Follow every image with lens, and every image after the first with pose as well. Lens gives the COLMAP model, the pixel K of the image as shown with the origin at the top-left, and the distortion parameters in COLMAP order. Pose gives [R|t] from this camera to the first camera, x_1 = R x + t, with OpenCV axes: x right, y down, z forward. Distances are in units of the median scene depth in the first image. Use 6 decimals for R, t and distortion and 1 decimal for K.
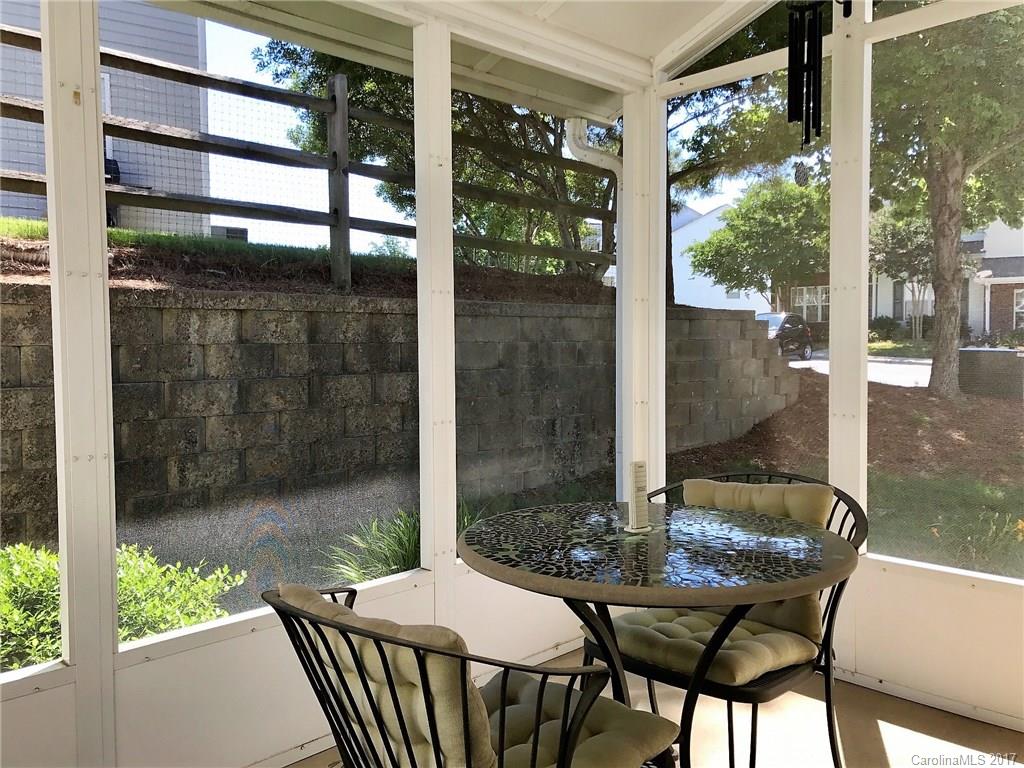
lens RADIAL K [[840.0, 0, 516.3], [0, 840.0, 381.9], [0, 0, 1]] dist [0.050502, -0.041368]
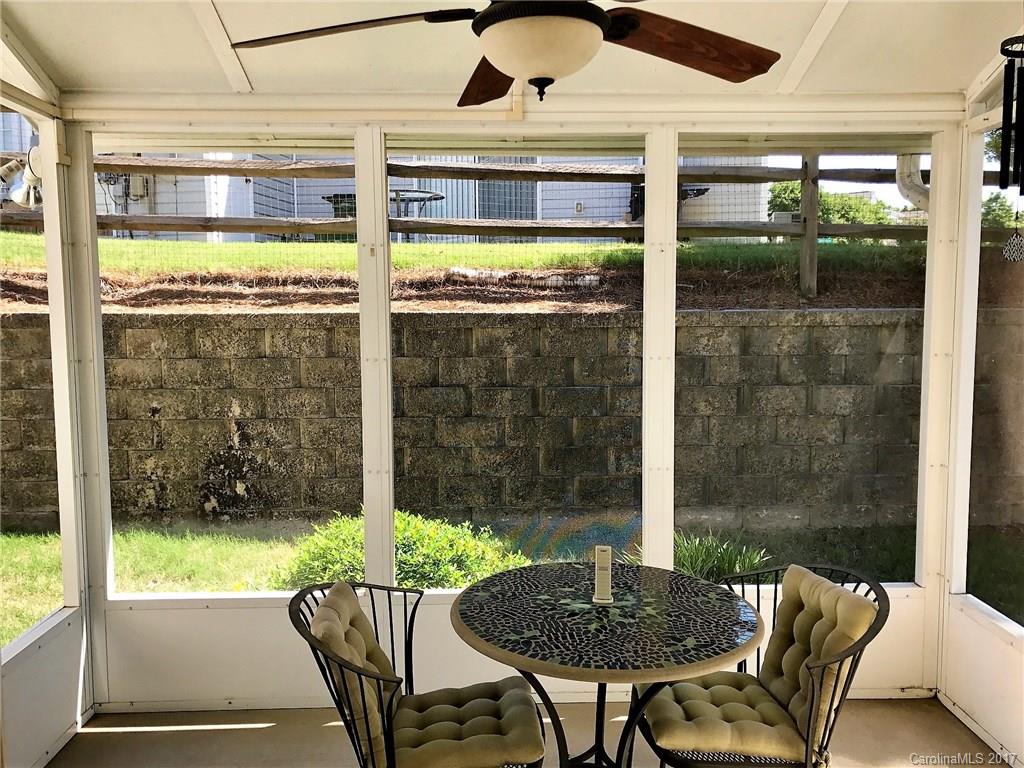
lens RADIAL K [[840.0, 0, 501.5], [0, 840.0, 381.4], [0, 0, 1]] dist [0.050502, -0.041368]
pose [[0.729958, 0.069029, -0.679997, 0.276687], [-0.036557, 0.997406, 0.062008, -0.070490], [0.682514, -0.020404, 0.730588, -0.003380]]
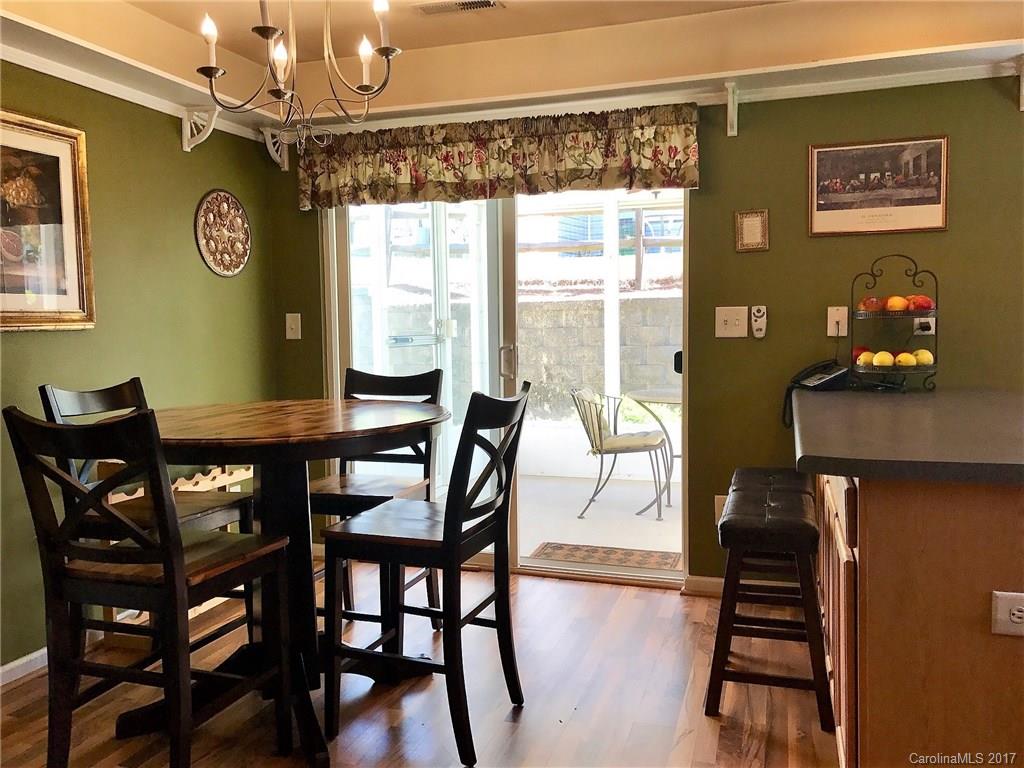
lens RADIAL K [[840.0, 0, 502.1], [0, 840.0, 380.8], [0, 0, 1]] dist [0.050502, -0.041368]
pose [[0.452902, 0.066045, -0.889111, 0.838318], [-0.031958, 0.997814, 0.057841, -0.008891], [0.890987, 0.002218, 0.454023, -0.333948]]
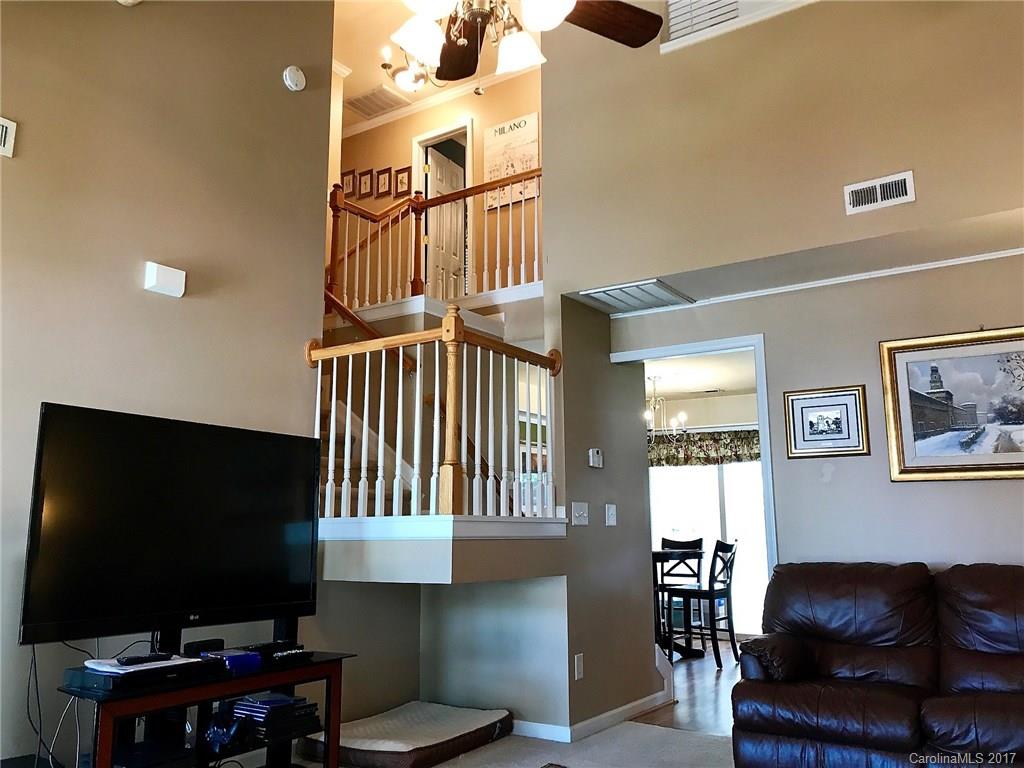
lens RADIAL K [[840.0, 0, 504.5], [0, 840.0, 378.0], [0, 0, 1]] dist [0.050502, -0.041368]
pose [[0.196797, -0.169212, -0.965732, 1.729710], [-0.042756, 0.982576, -0.180876, 0.027467], [0.979511, 0.076887, 0.186133, -0.755049]]
